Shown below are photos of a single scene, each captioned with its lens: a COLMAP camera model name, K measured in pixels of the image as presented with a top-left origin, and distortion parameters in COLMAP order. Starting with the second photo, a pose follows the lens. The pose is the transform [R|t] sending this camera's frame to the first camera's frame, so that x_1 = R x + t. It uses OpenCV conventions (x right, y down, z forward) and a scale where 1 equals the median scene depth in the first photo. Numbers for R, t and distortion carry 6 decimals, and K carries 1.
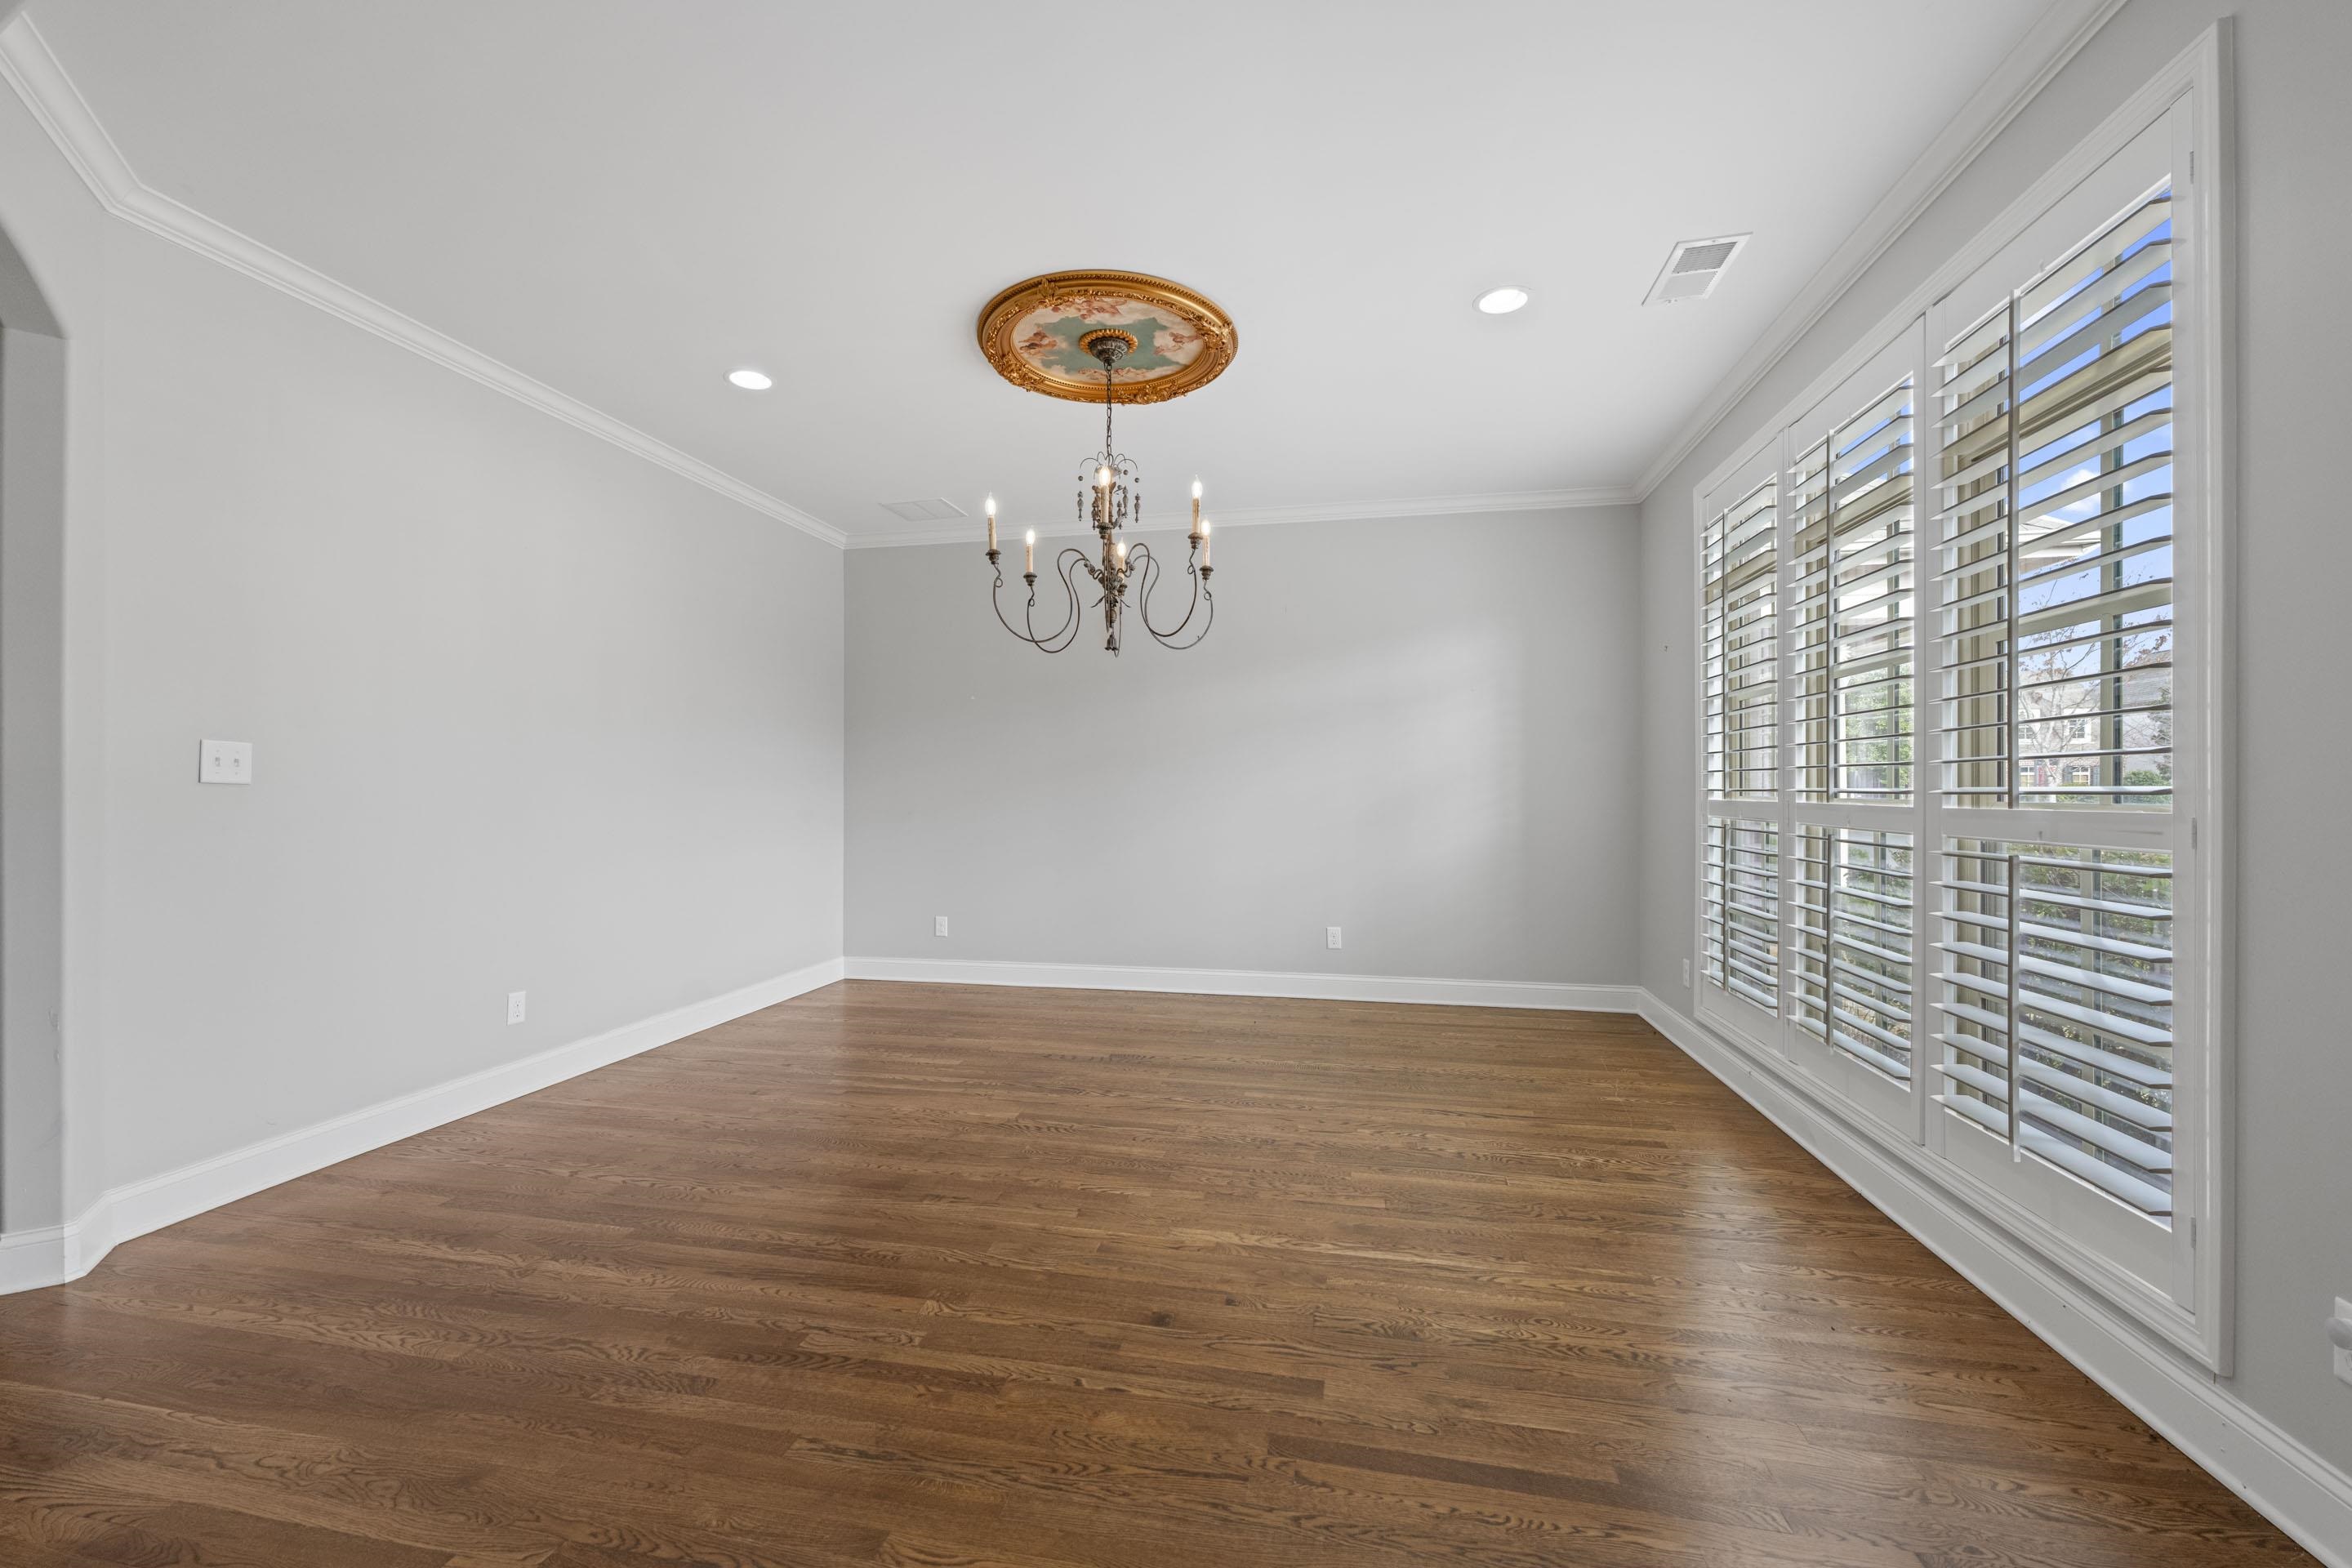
lens RADIAL K [[945.6, 0, 1177.0], [0, 945.6, 783.8], [0, 0, 1]] dist [-0.010705, -0.000209]
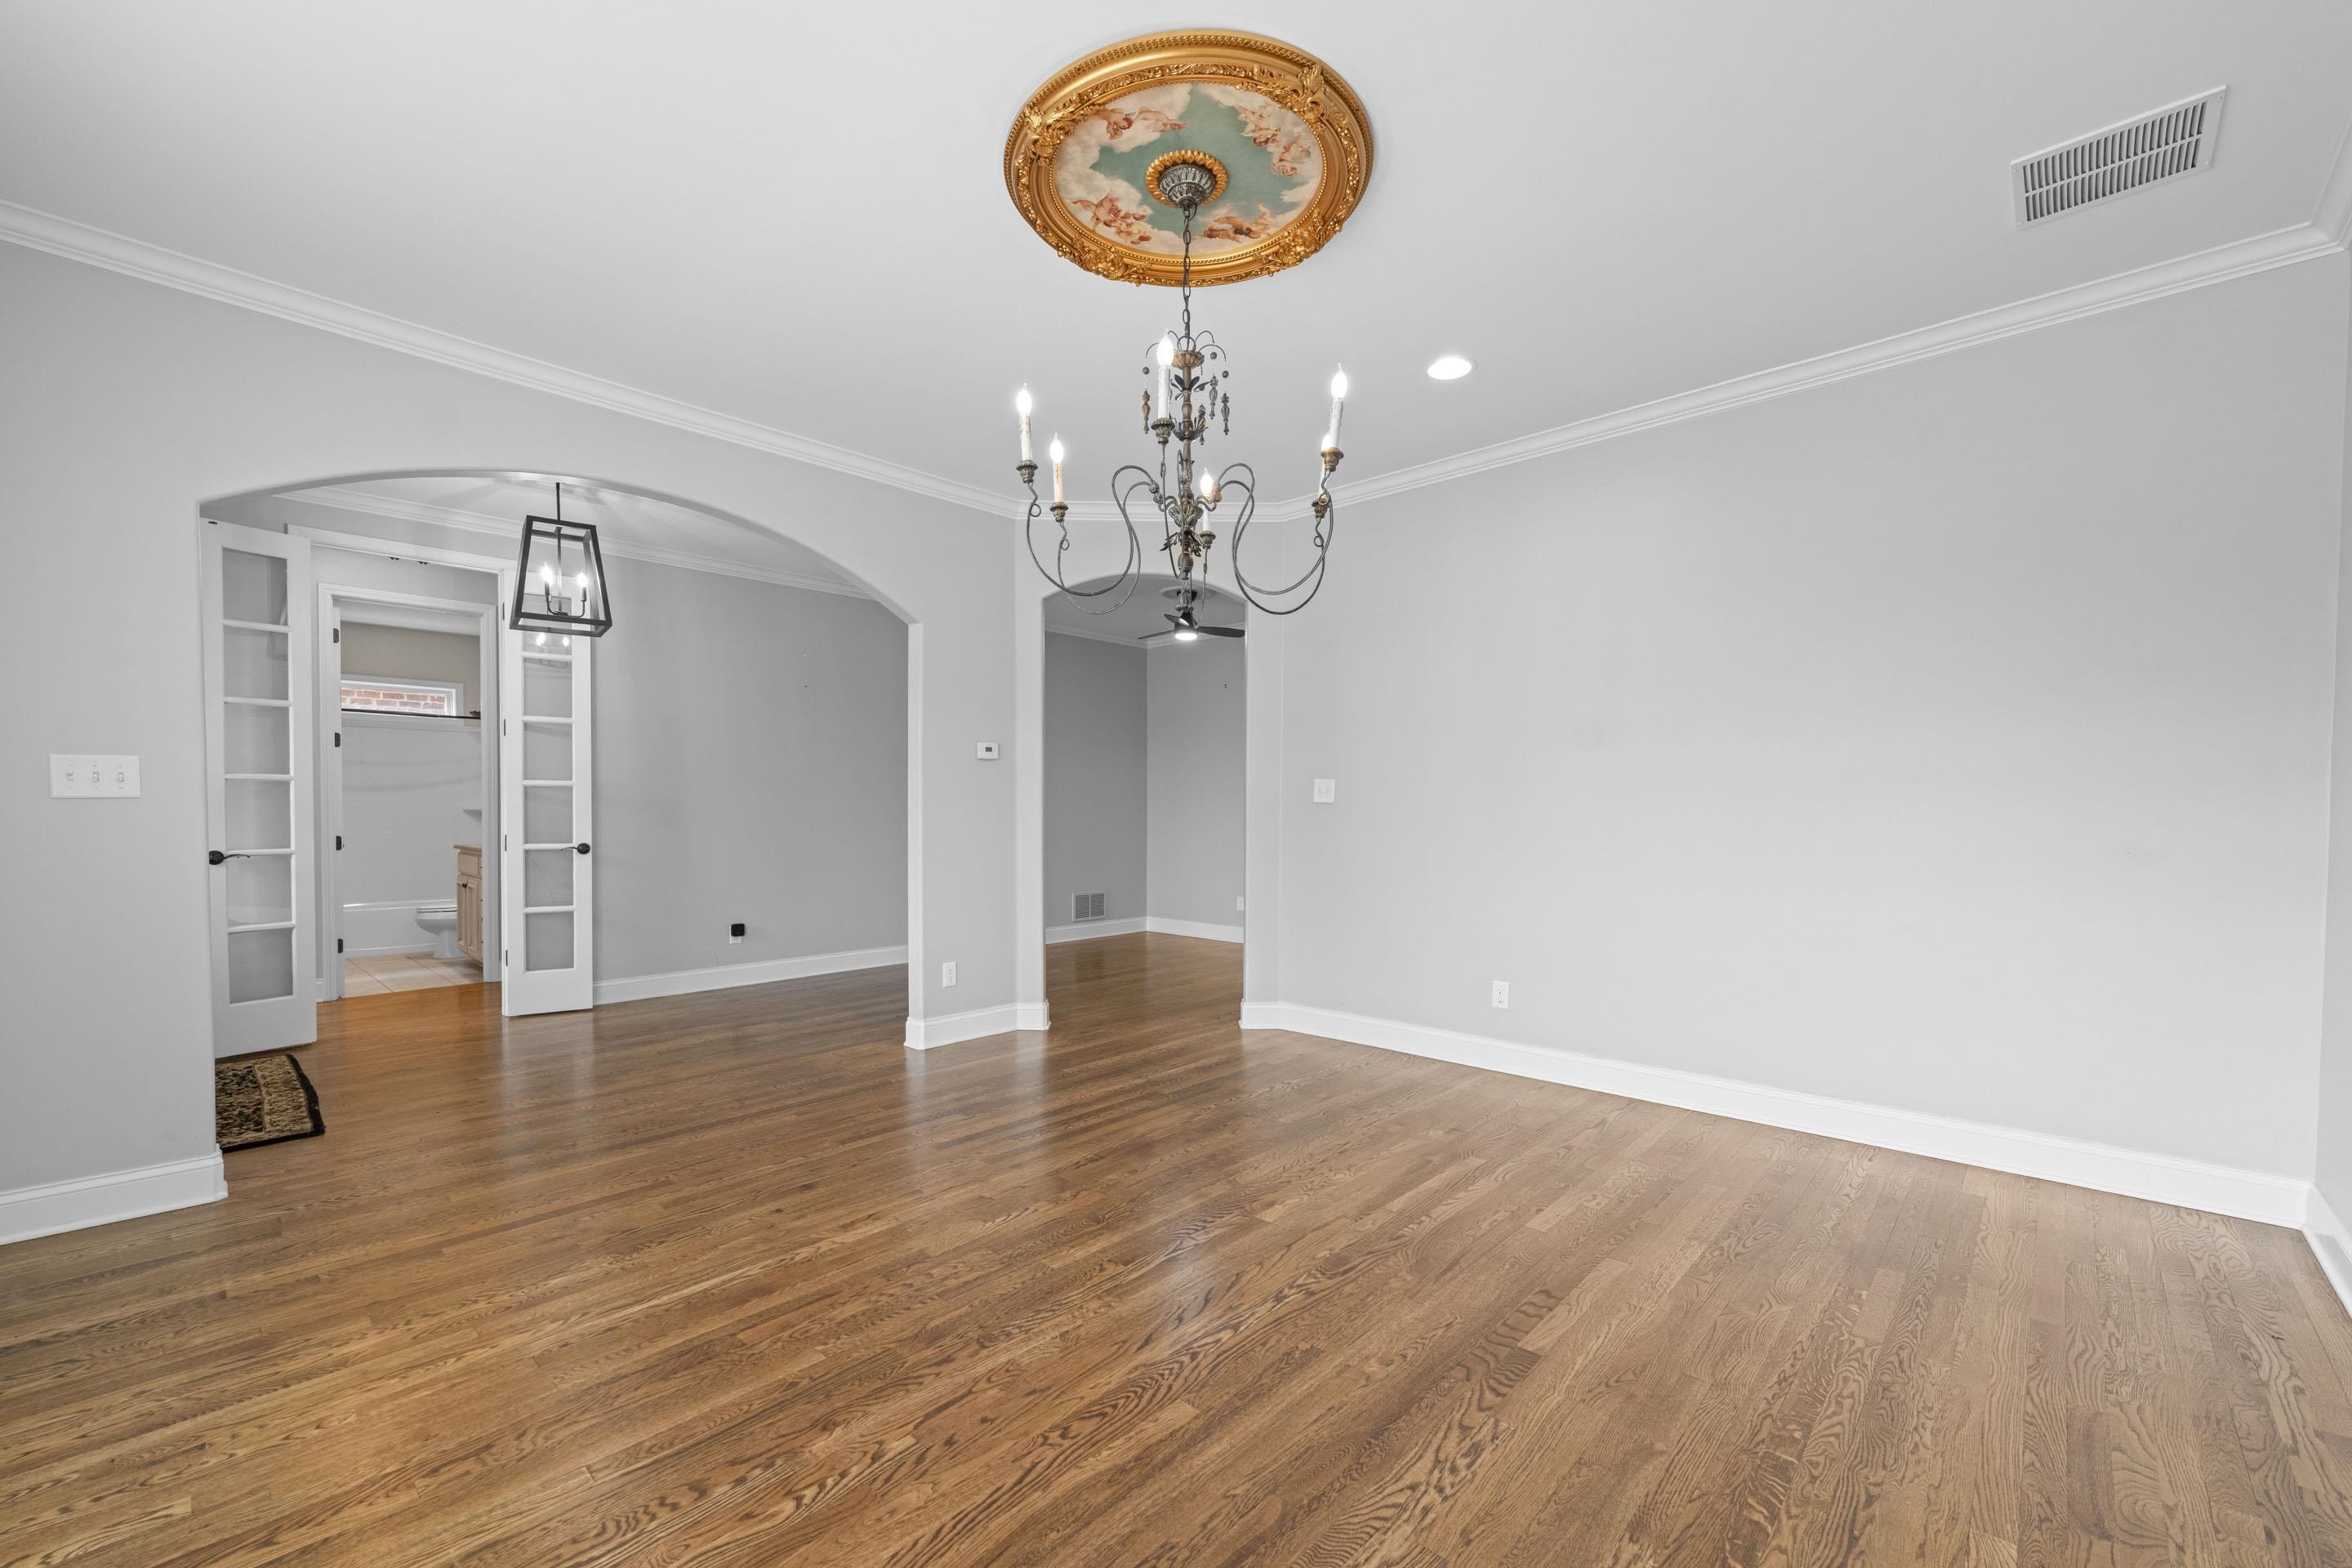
lens RADIAL K [[945.6, 0, 1144.1], [0, 945.6, 823.6], [0, 0, 1]] dist [-0.010705, -0.000209]
pose [[-0.540385, 0.015078, -0.841283, 0.682443], [0.004358, 0.999876, 0.015121, 0.010816], [0.841406, 0.004505, -0.540384, 1.687612]]
